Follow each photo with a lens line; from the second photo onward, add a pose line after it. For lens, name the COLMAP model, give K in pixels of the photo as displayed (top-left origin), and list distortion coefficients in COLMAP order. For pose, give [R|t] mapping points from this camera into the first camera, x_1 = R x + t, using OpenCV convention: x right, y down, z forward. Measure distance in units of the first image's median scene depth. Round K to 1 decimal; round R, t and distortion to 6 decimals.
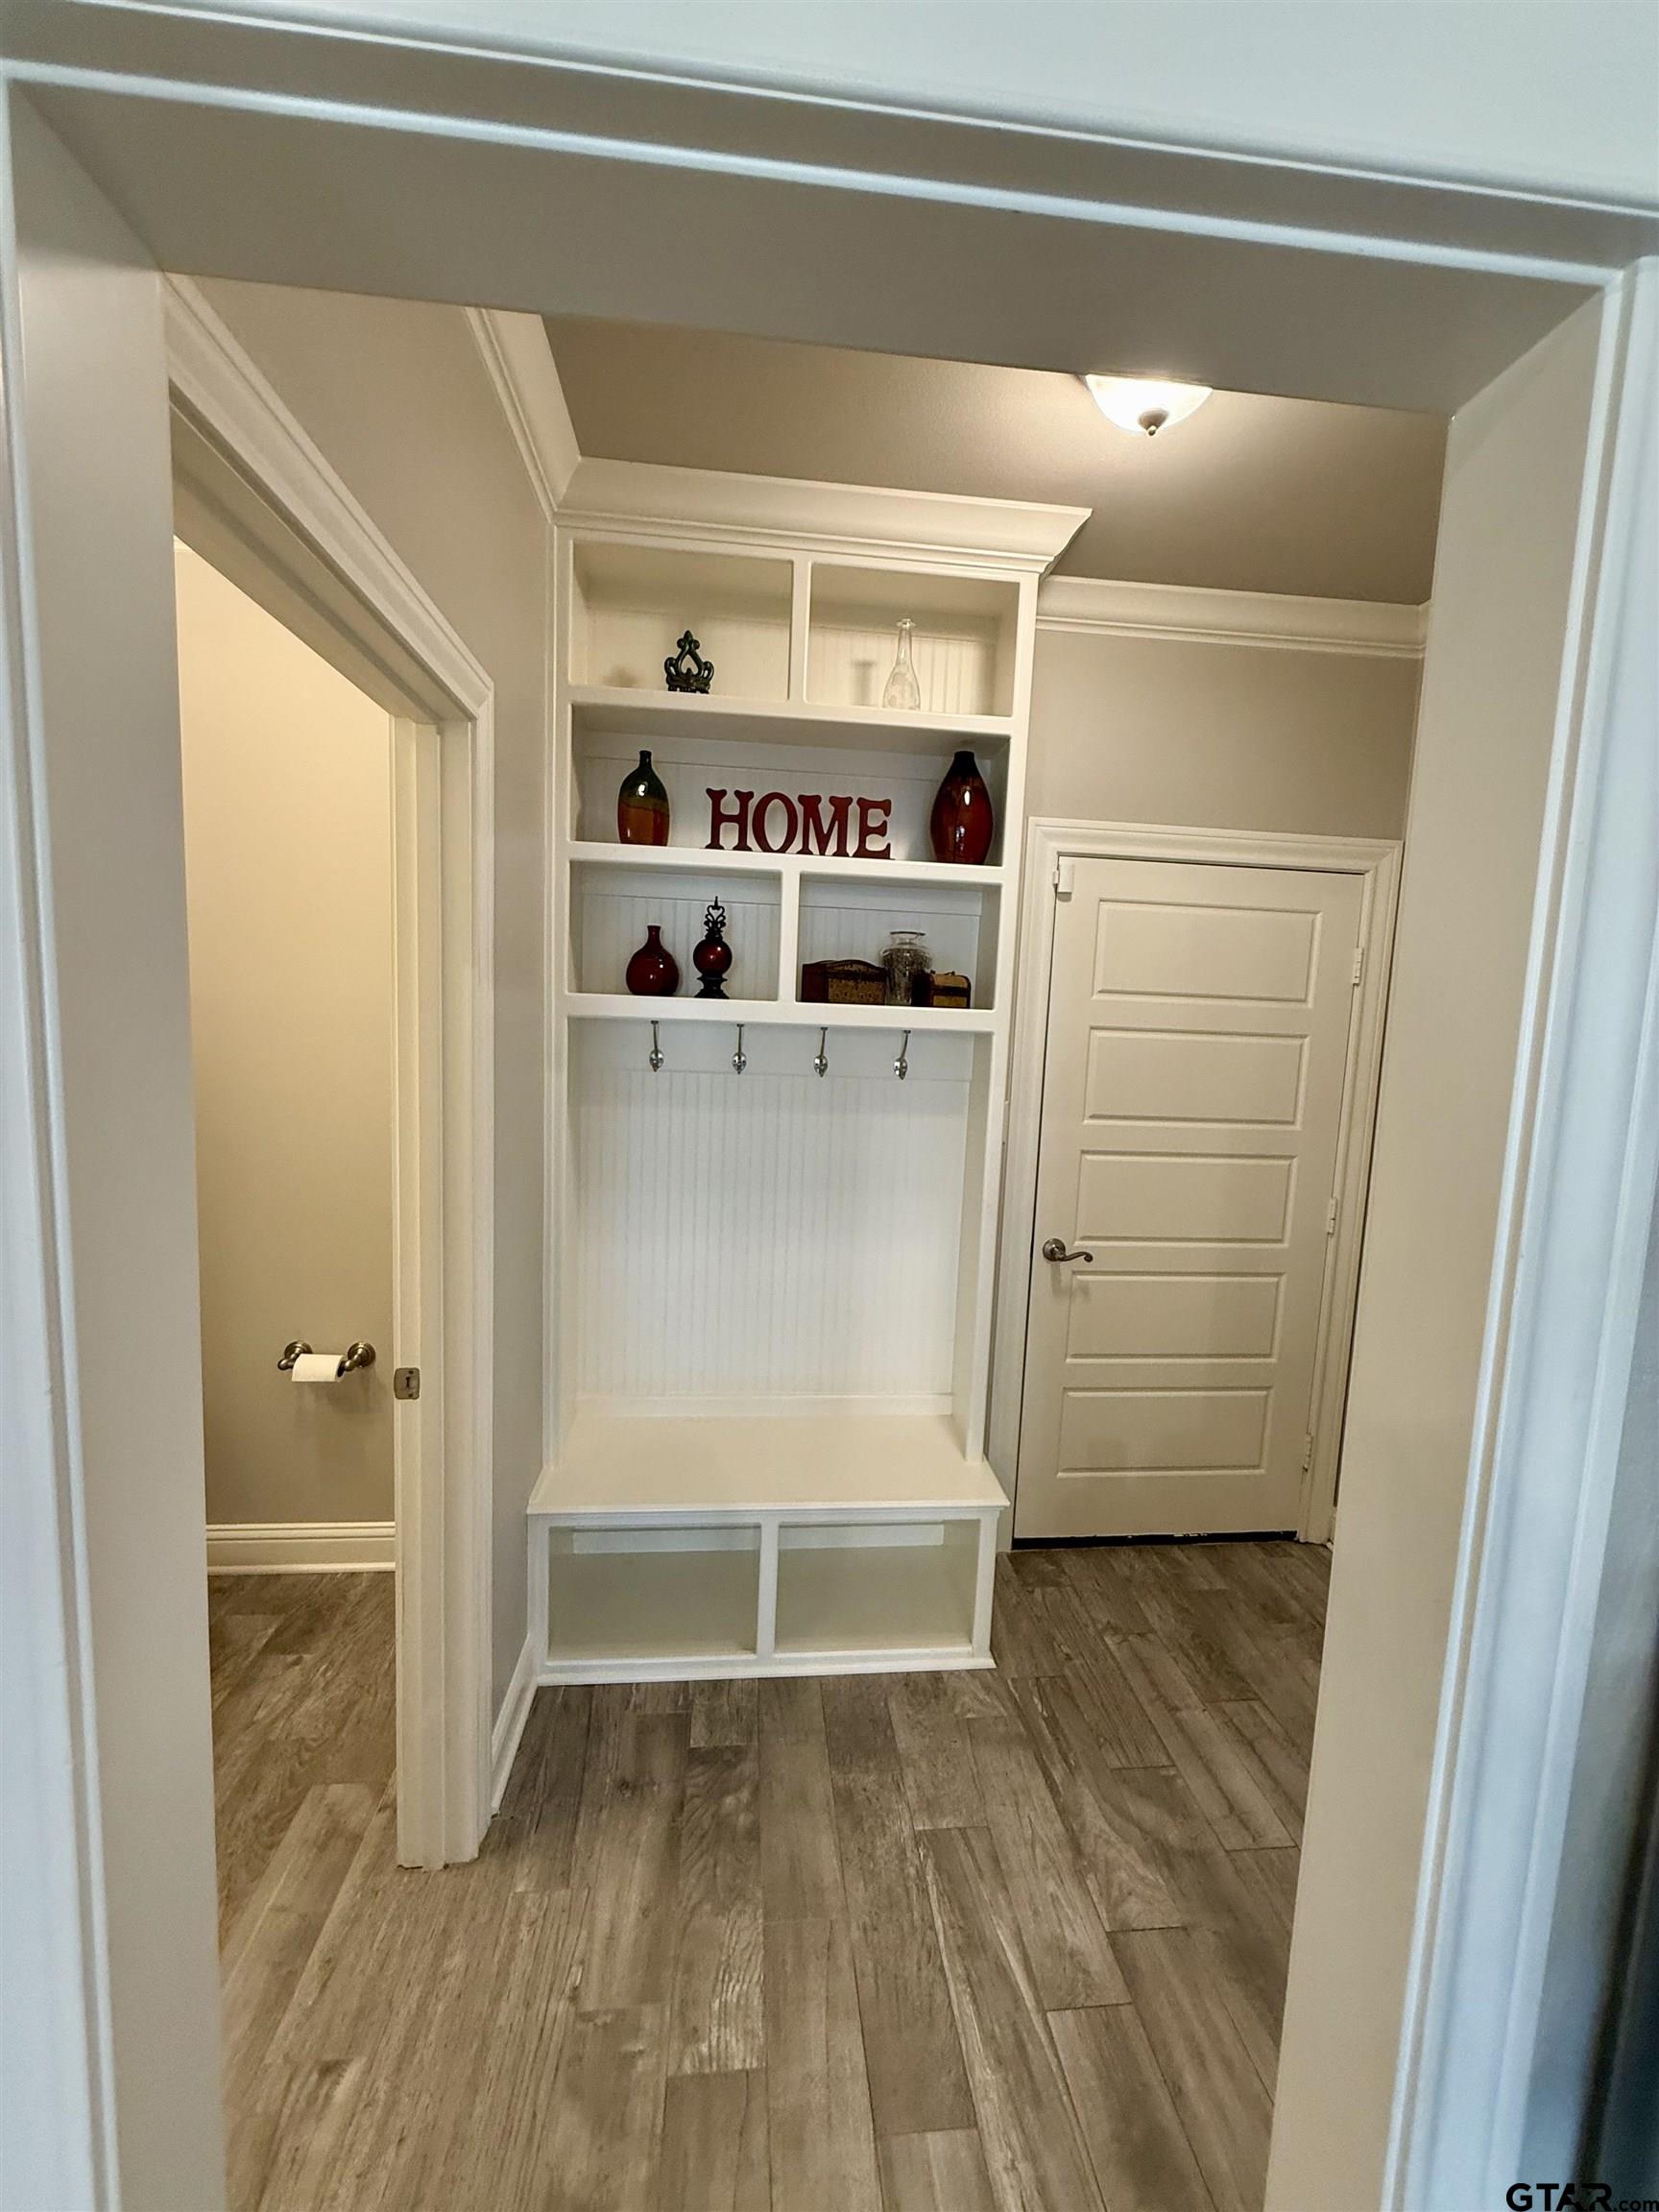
lens RADIAL K [[878.1, 0, 824.4], [0, 878.1, 1104.6], [0, 0, 1]] dist [-0.001868, 0.001013]
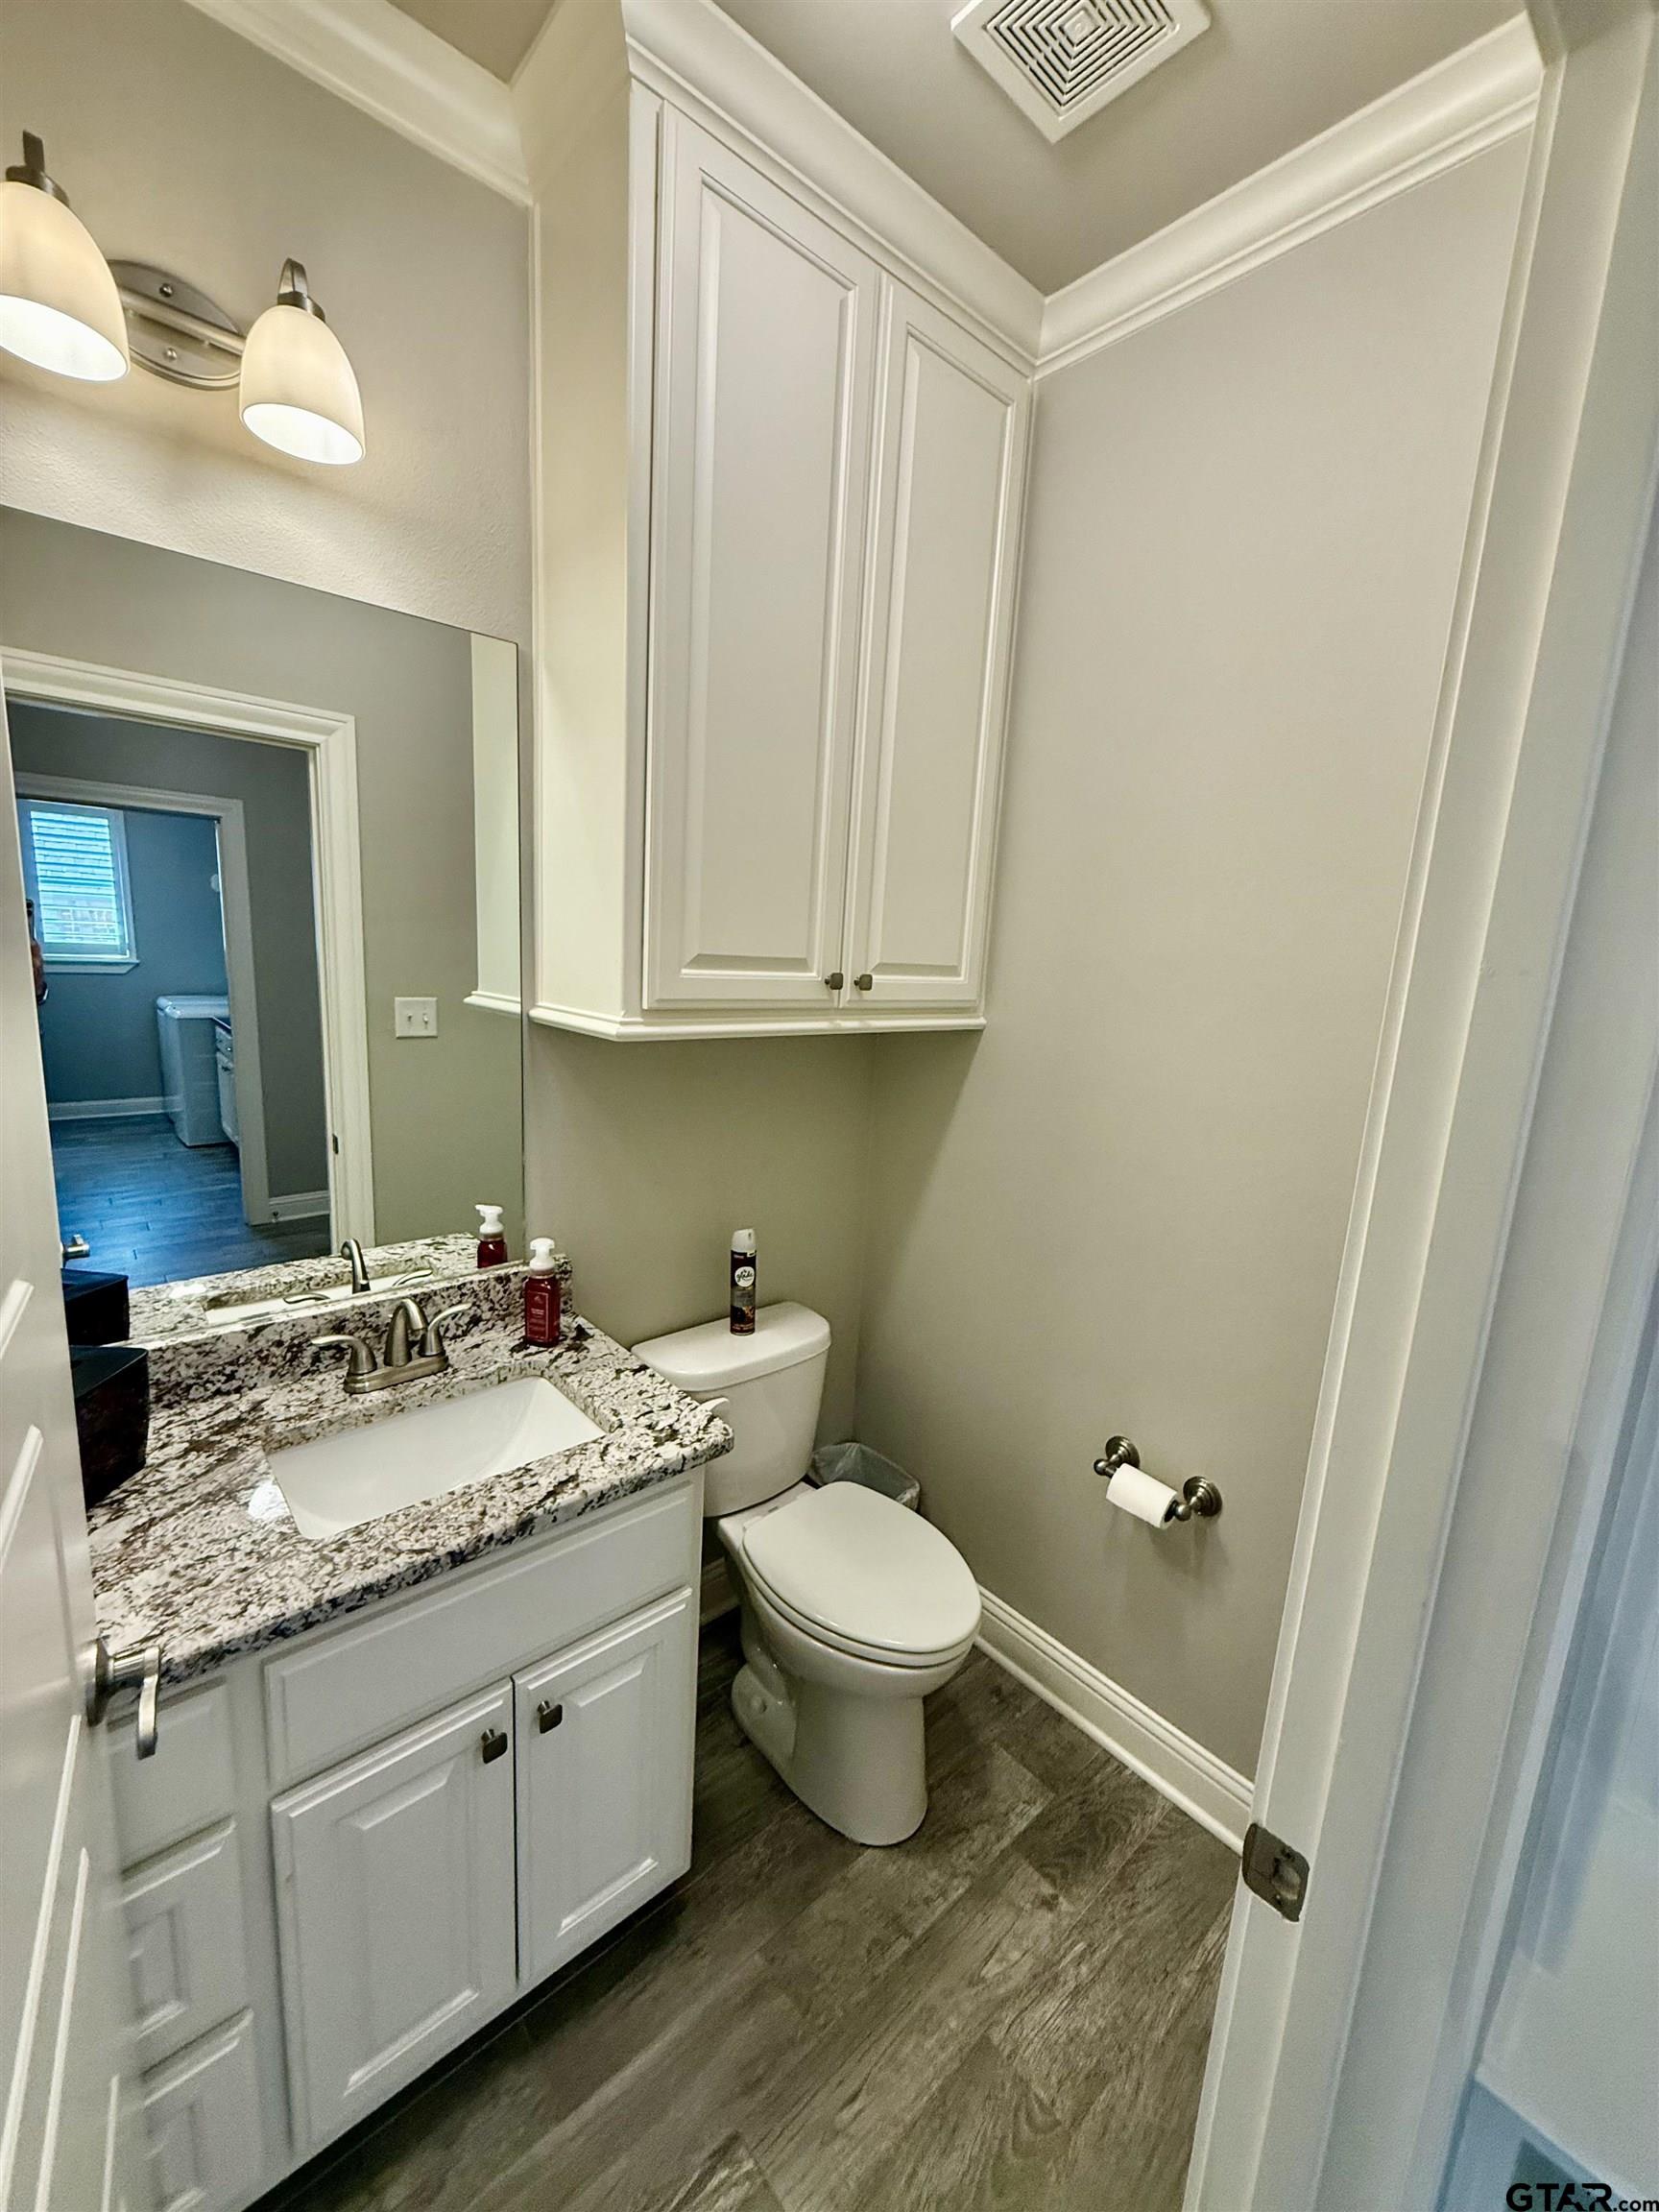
lens RADIAL K [[878.1, 0, 827.8], [0, 878.1, 1105.7], [0, 0, 1]] dist [-0.001868, 0.001013]
pose [[0.586485, 0.134058, -0.798789, -0.208276], [-0.113045, 0.990103, 0.083166, -0.037665], [0.802033, 0.041523, 0.595835, 0.372972]]
